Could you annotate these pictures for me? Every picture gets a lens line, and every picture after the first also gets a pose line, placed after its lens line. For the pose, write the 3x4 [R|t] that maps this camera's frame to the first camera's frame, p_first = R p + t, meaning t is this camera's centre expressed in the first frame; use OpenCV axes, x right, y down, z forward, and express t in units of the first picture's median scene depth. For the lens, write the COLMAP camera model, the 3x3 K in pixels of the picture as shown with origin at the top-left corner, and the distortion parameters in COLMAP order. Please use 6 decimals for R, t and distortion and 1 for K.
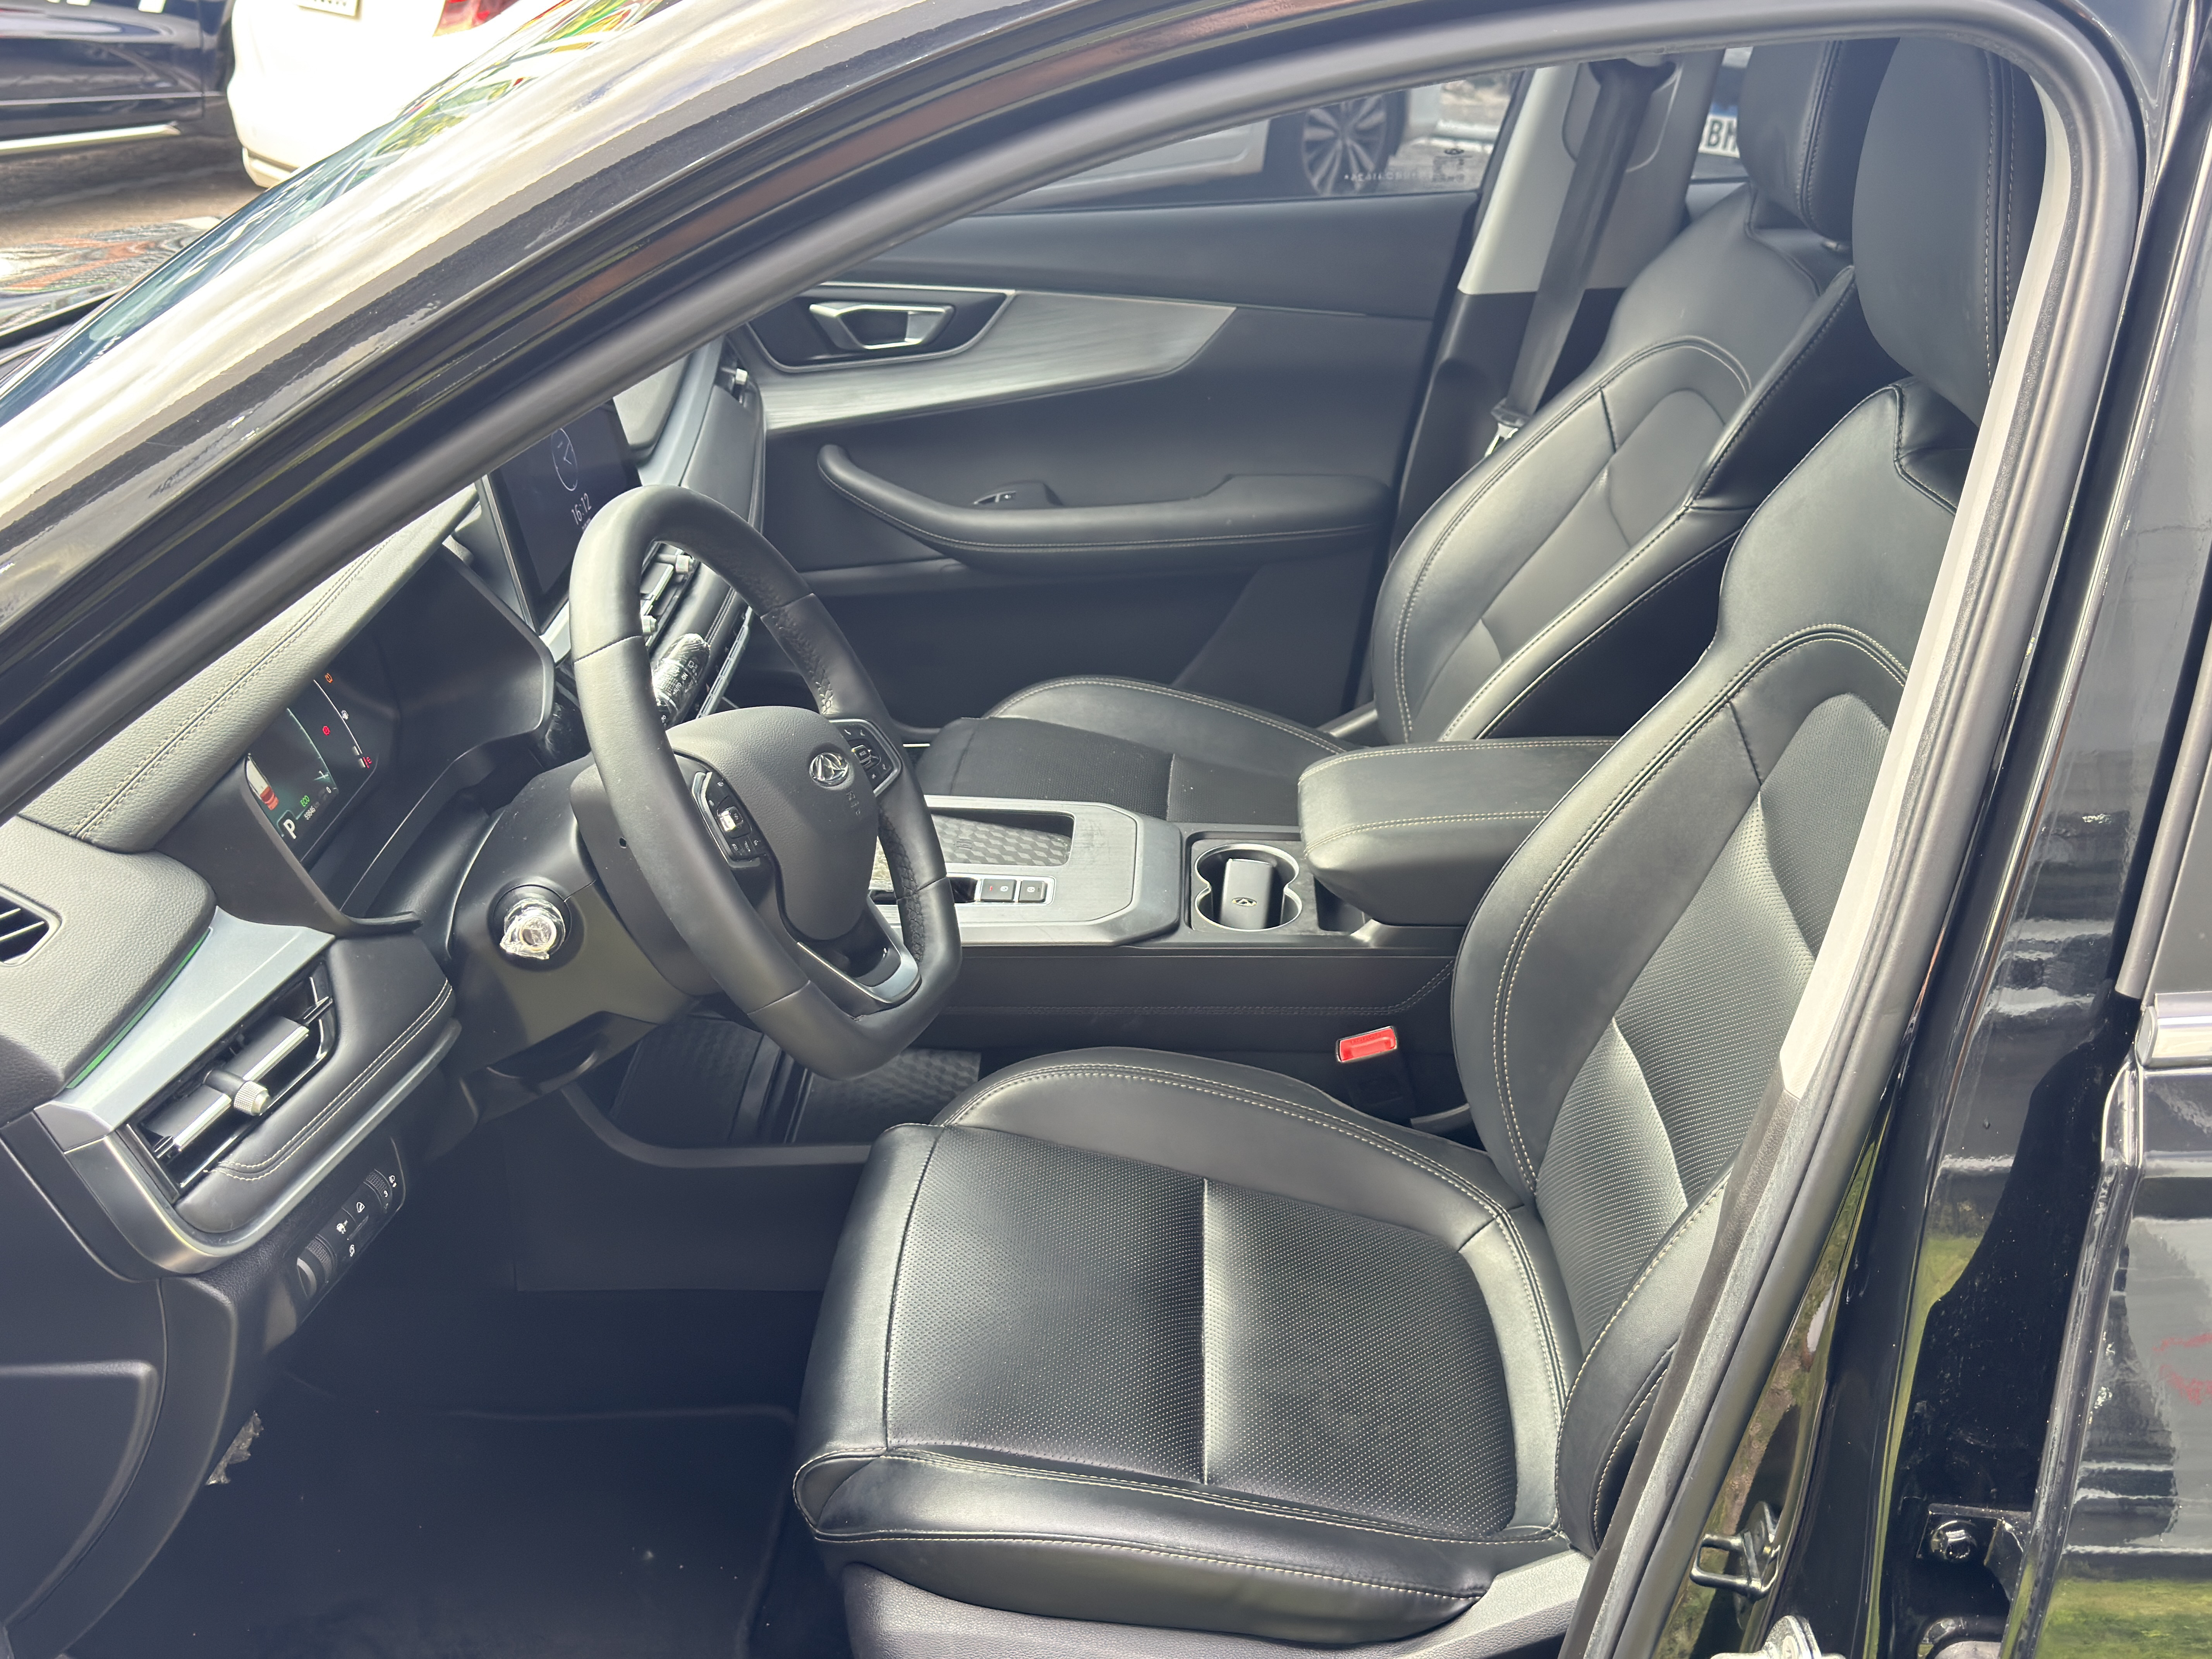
lens RADIAL K [[2224.3, 0, 1106.0], [0, 2224.3, 829.5], [0, 0, 1]] dist [0.174532, -0.435837]
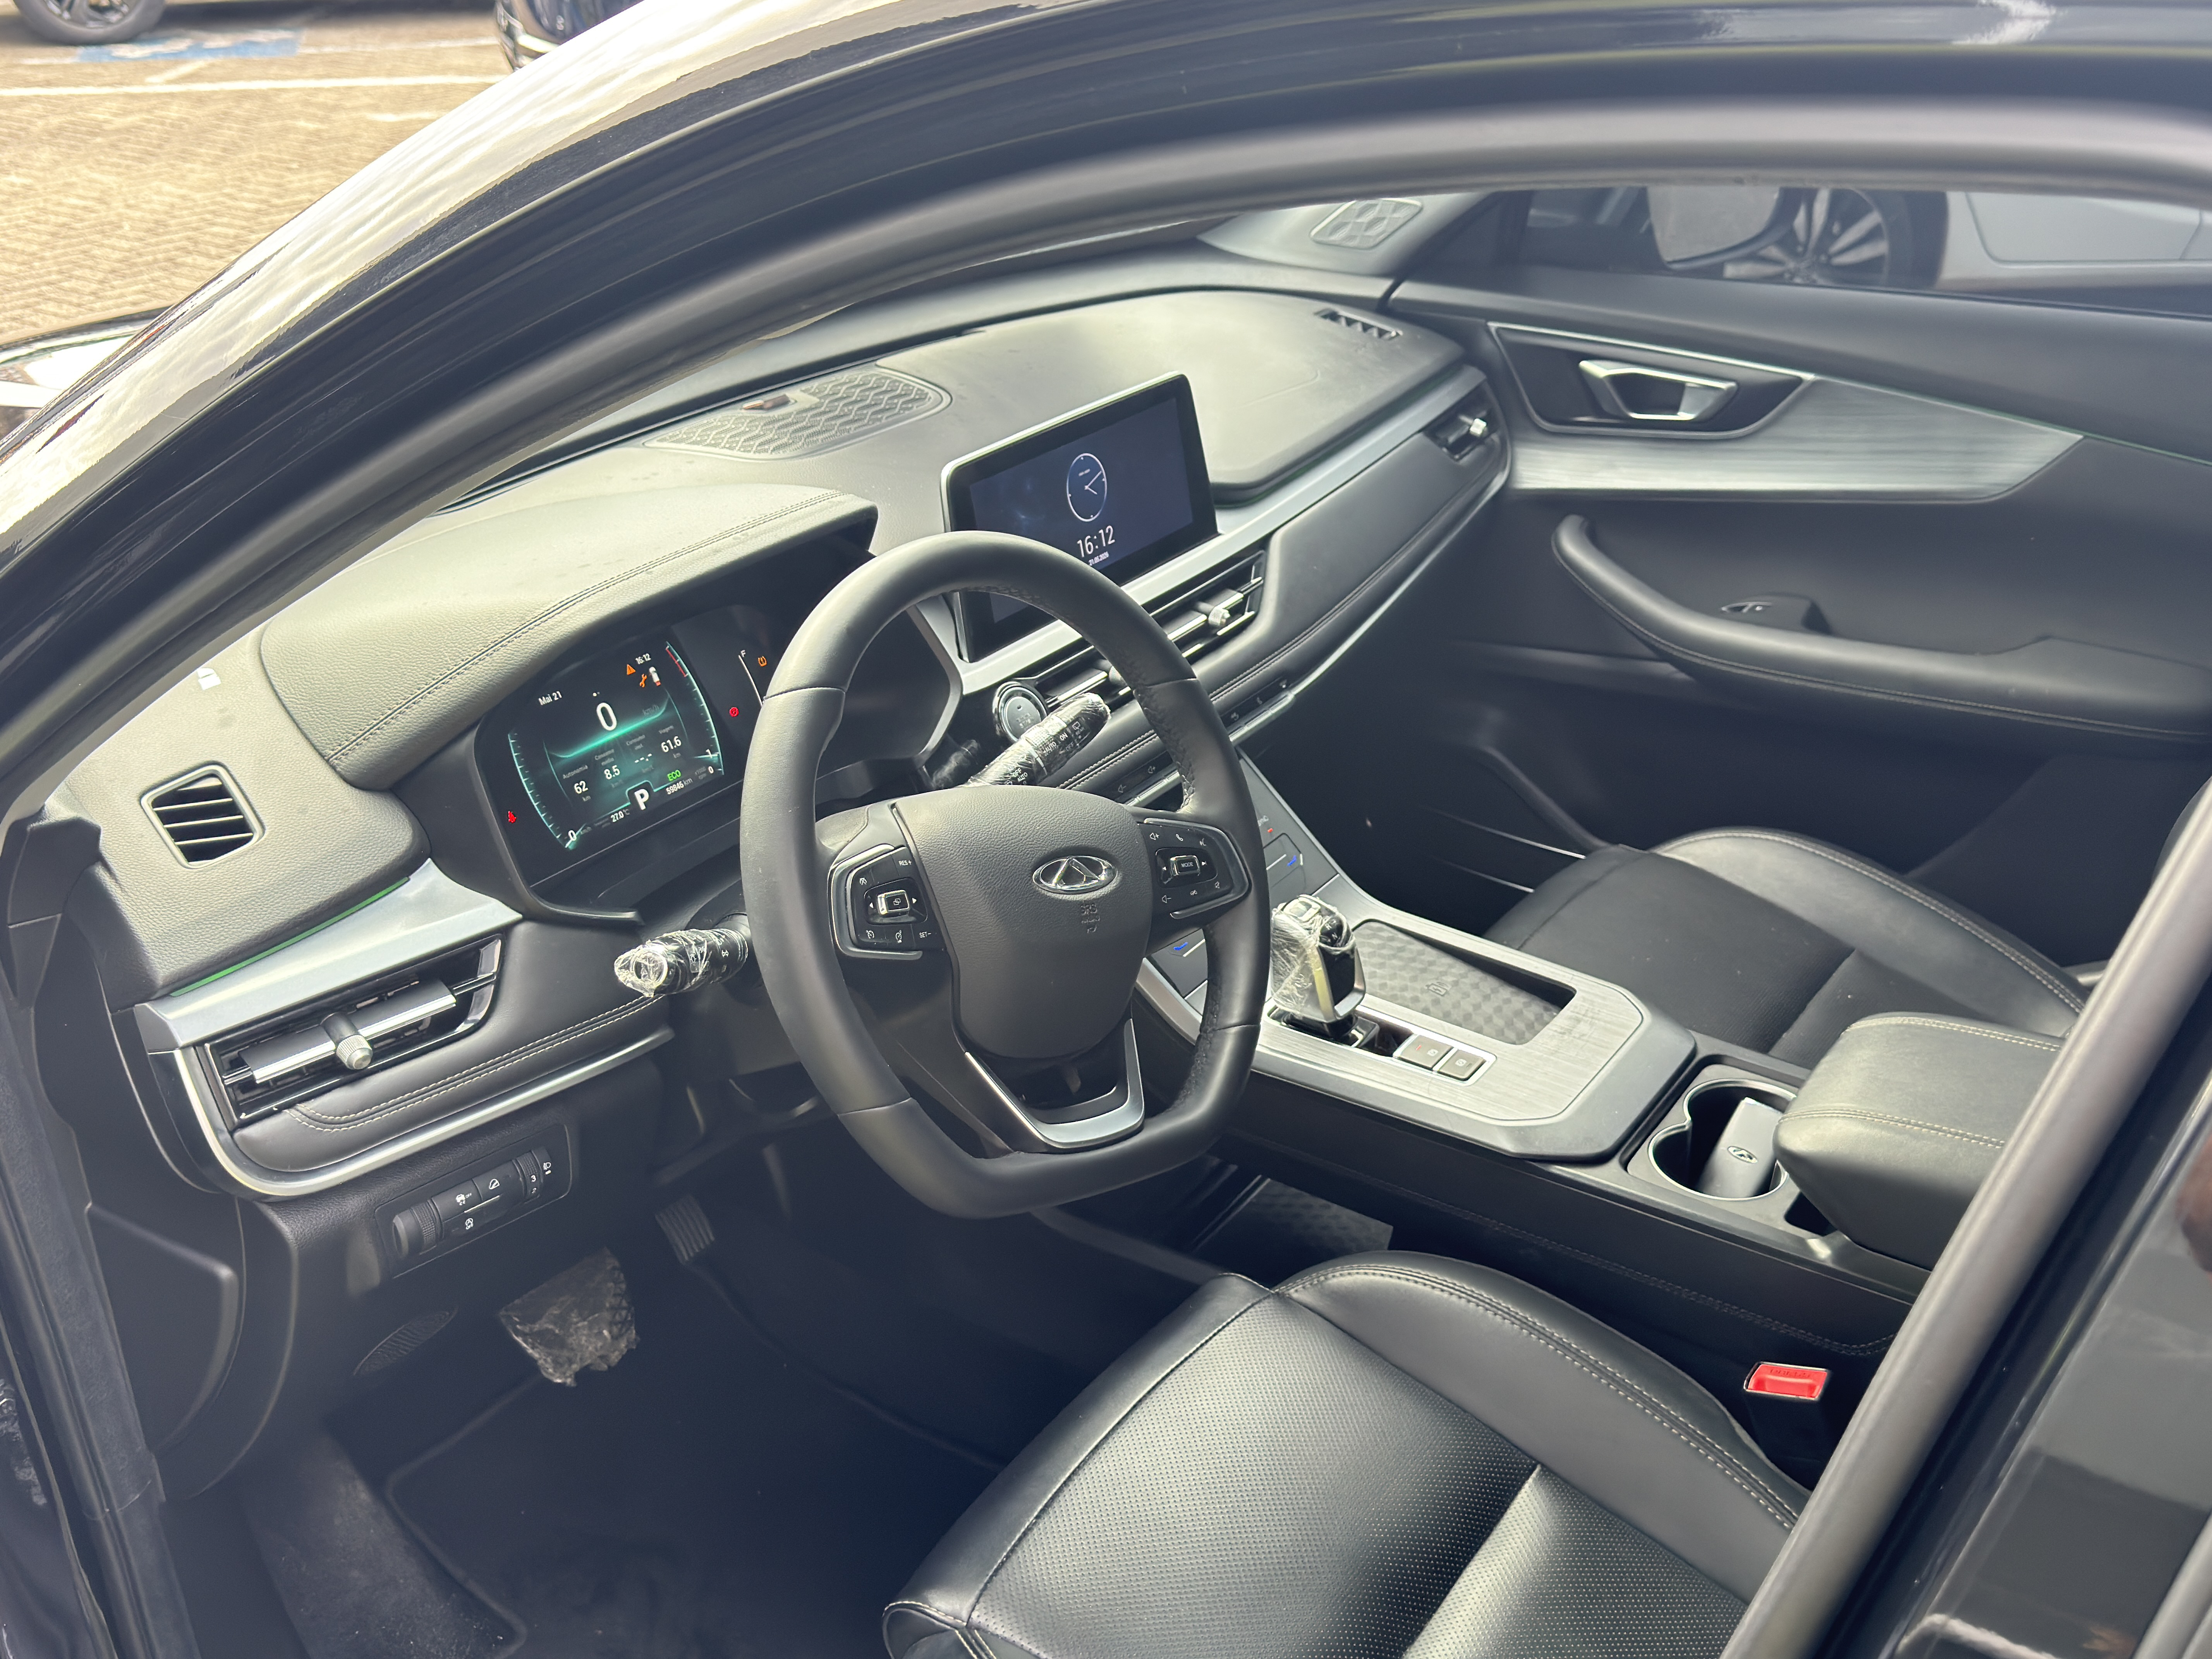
lens RADIAL K [[2224.3, 0, 1106.0], [0, 2224.3, 829.5], [0, 0, 1]] dist [0.174532, -0.435837]
pose [[0.846096, 0.242580, -0.474633, 0.240230], [-0.243262, 0.968034, 0.061106, -0.080317], [0.474284, 0.063759, 0.878060, 0.172942]]
